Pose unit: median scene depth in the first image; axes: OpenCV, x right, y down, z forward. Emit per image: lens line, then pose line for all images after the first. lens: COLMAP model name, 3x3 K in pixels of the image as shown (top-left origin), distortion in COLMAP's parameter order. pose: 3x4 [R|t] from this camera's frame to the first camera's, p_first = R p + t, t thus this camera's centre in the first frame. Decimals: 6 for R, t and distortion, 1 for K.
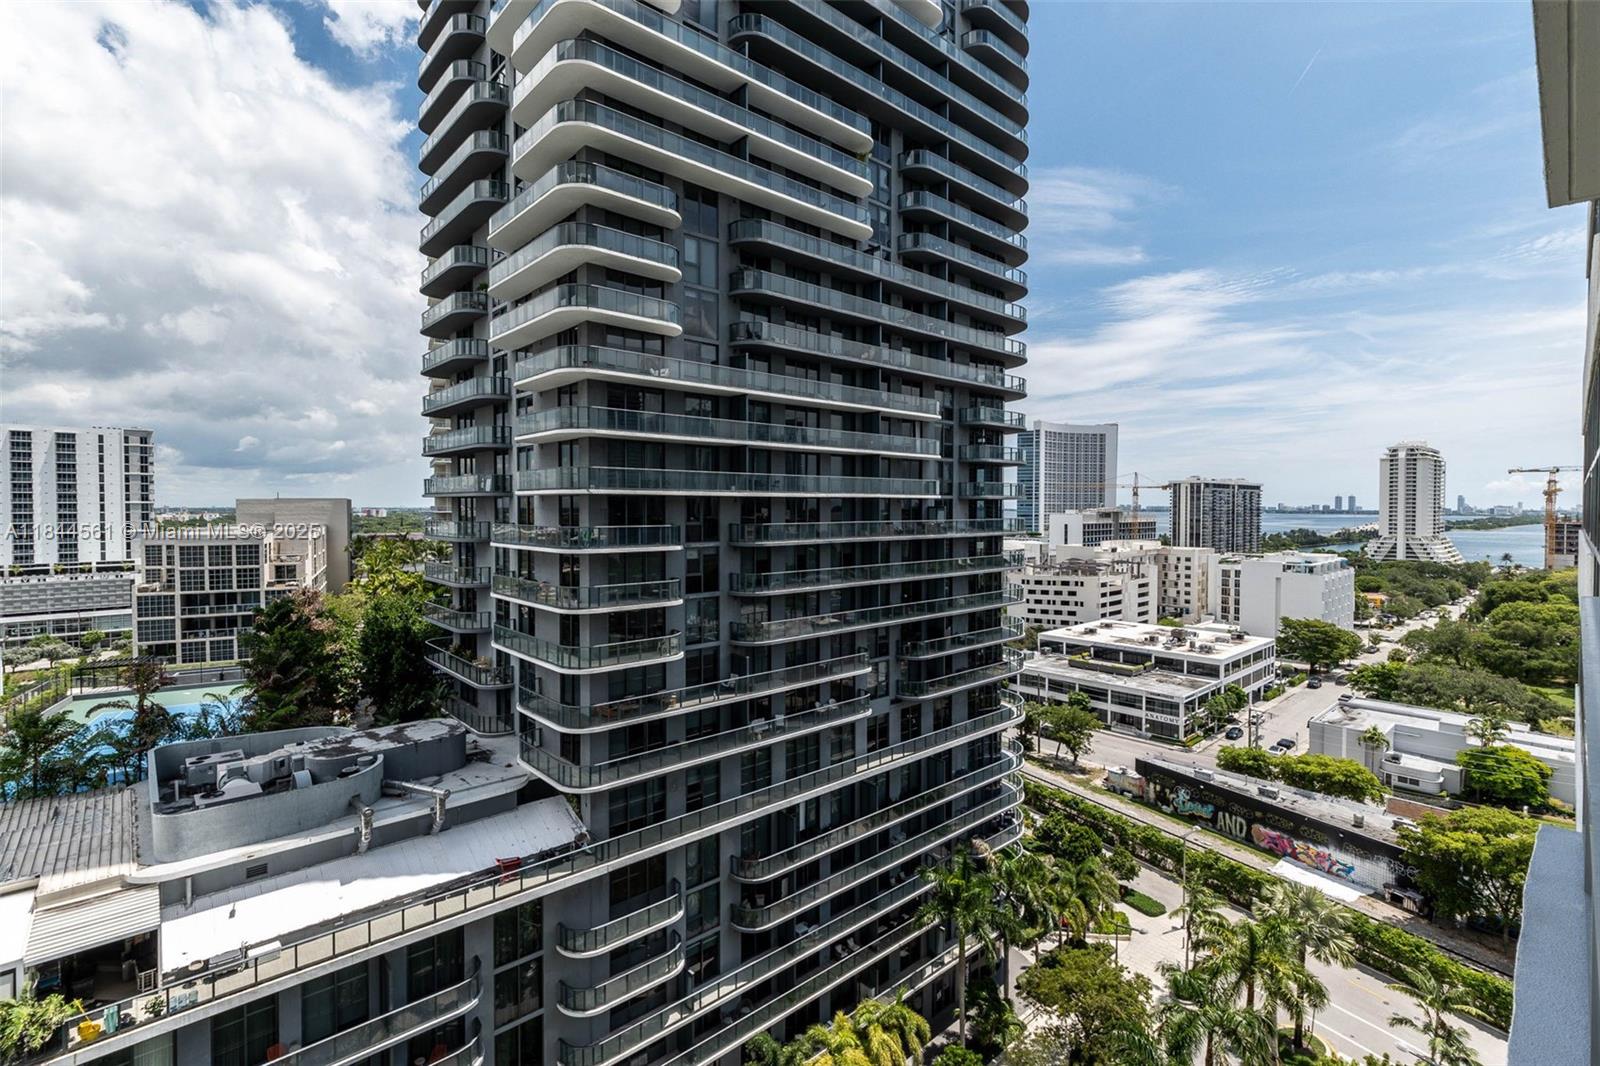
lens RADIAL K [[740.8, 0, 806.2], [0, 740.8, 508.0], [0, 0, 1]] dist [0.006046, 0.002695]
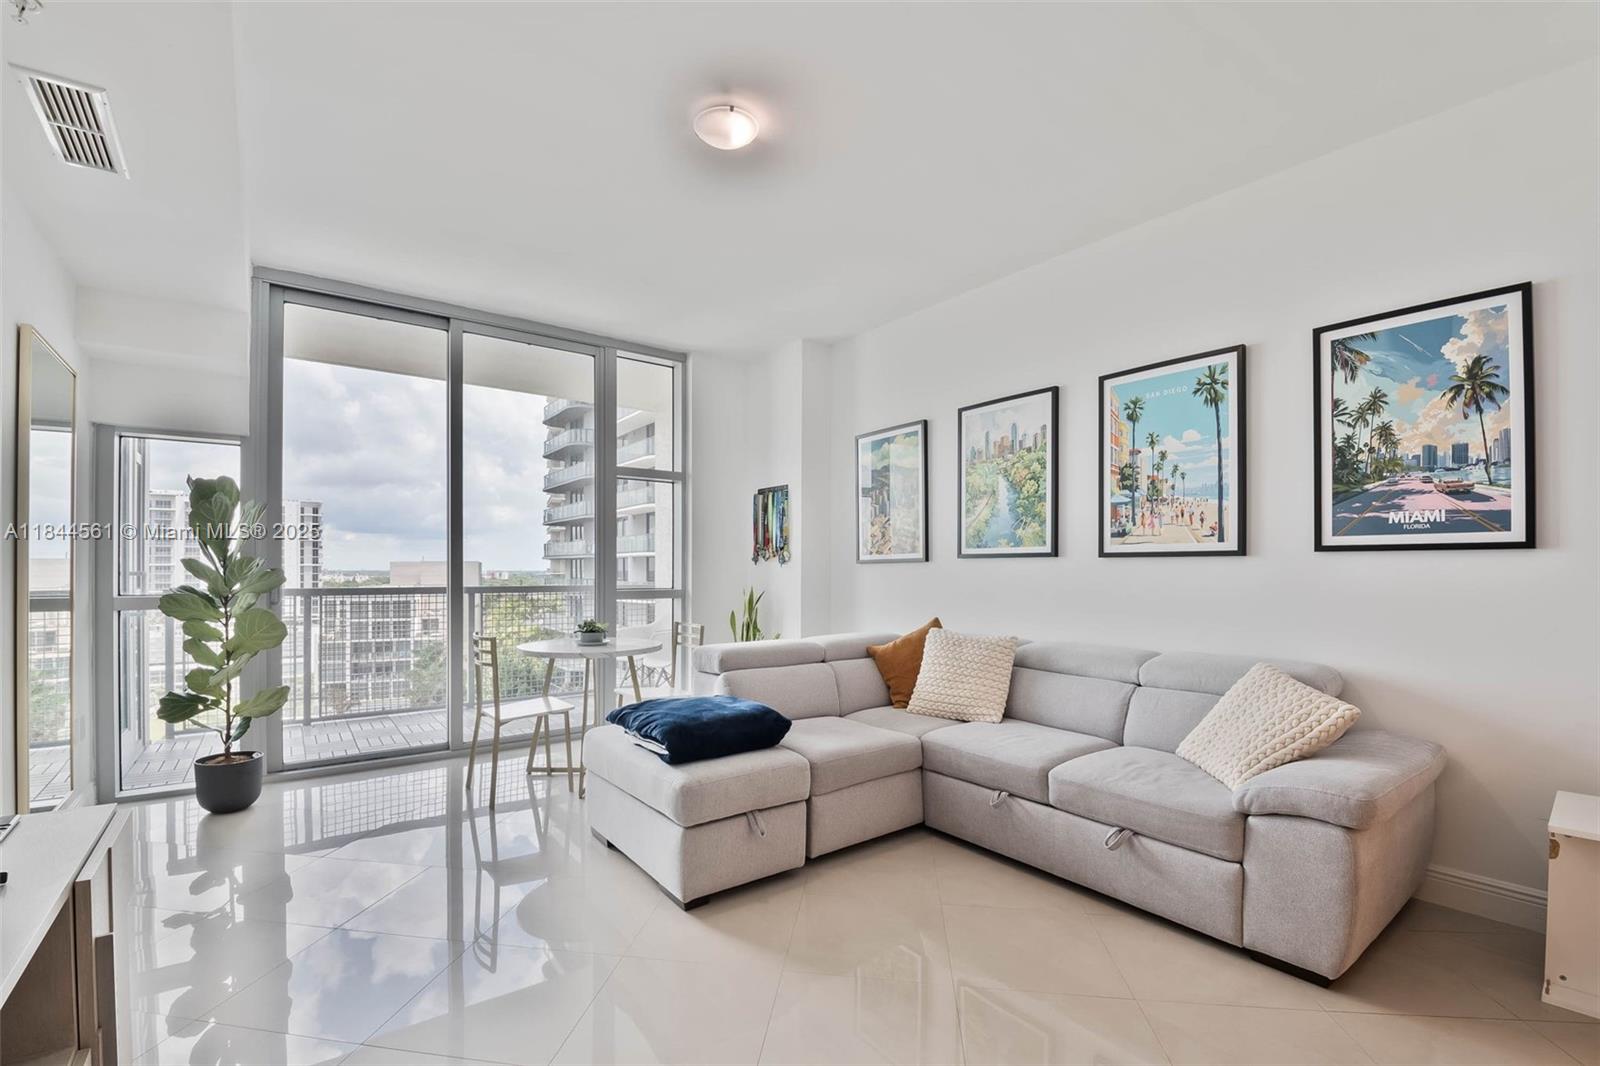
lens RADIAL K [[762.5, 0, 776.9], [0, 762.5, 556.8], [0, 0, 1]] dist [0.014056, -0.010576]
pose [[0.984636, -0.000287, -0.174616, 0.070193], [-0.003320, 0.999787, -0.020361, 0.005940], [0.174585, 0.020628, 0.984426, -0.146589]]
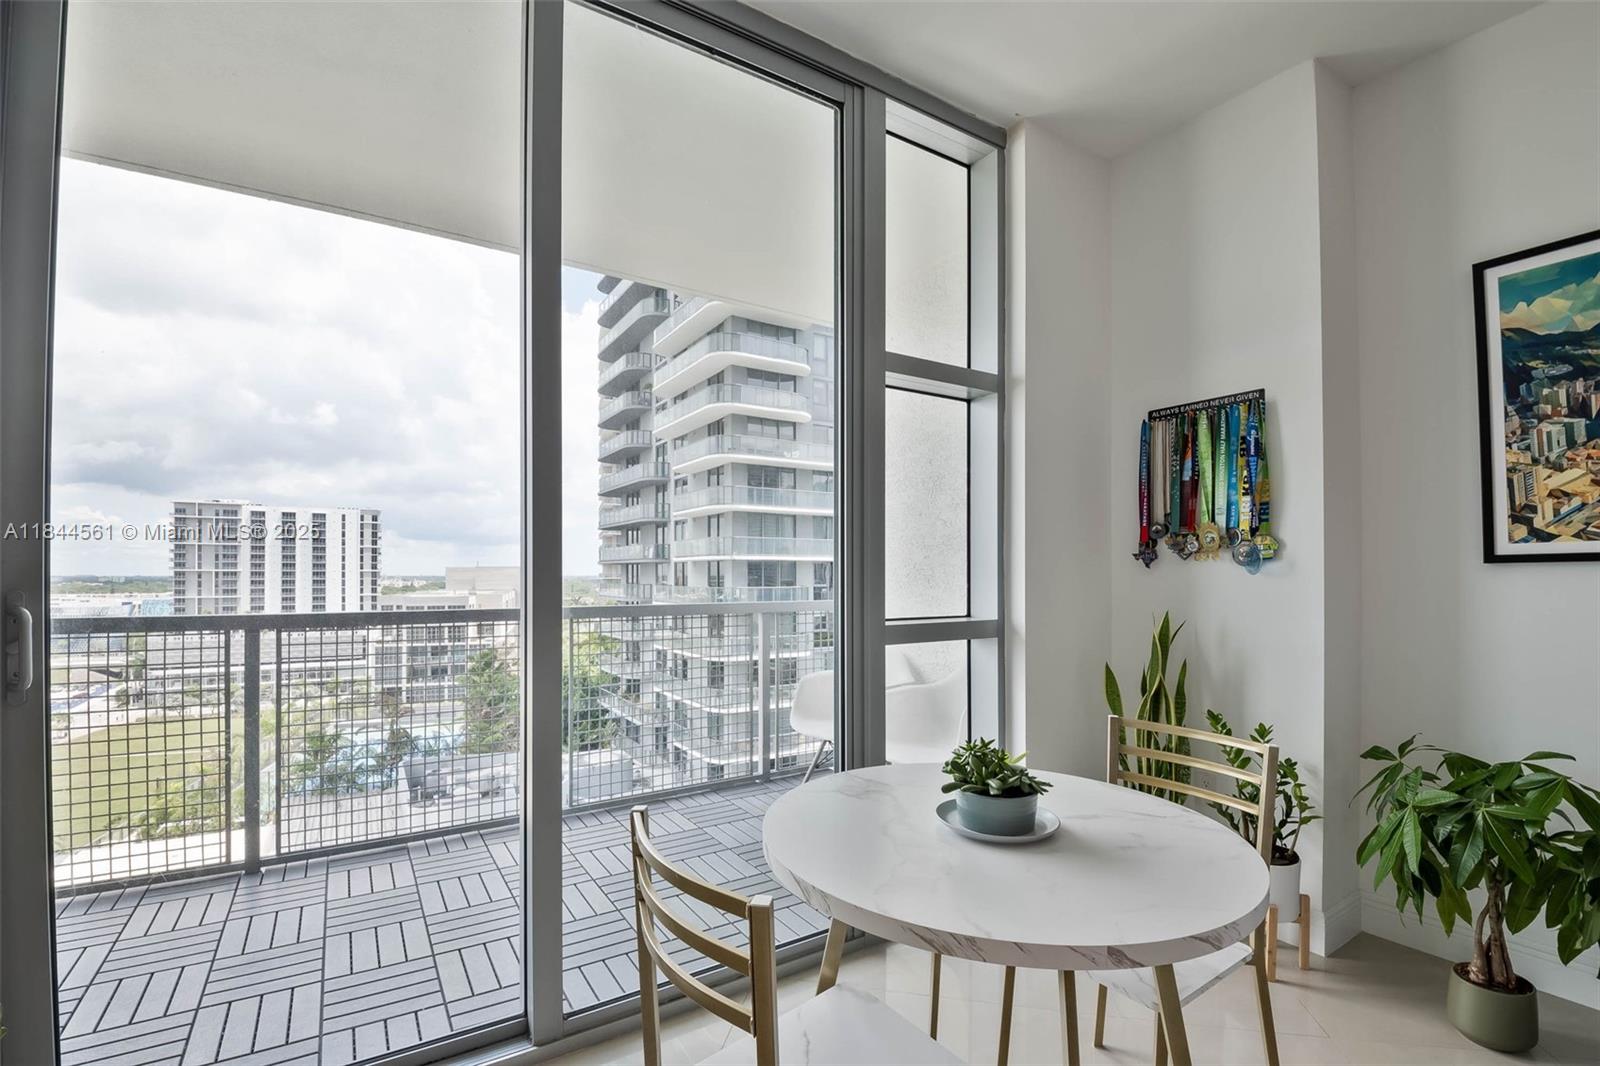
lens RADIAL K [[722.4, 0, 833.4], [0, 722.4, 563.0], [0, 0, 1]] dist [-0.022032, -0.003527]
pose [[0.988907, -0.002233, -0.148520, 0.026424], [-0.000542, 0.999826, -0.018644, 0.005433], [0.148536, 0.018518, 0.988734, -0.081173]]
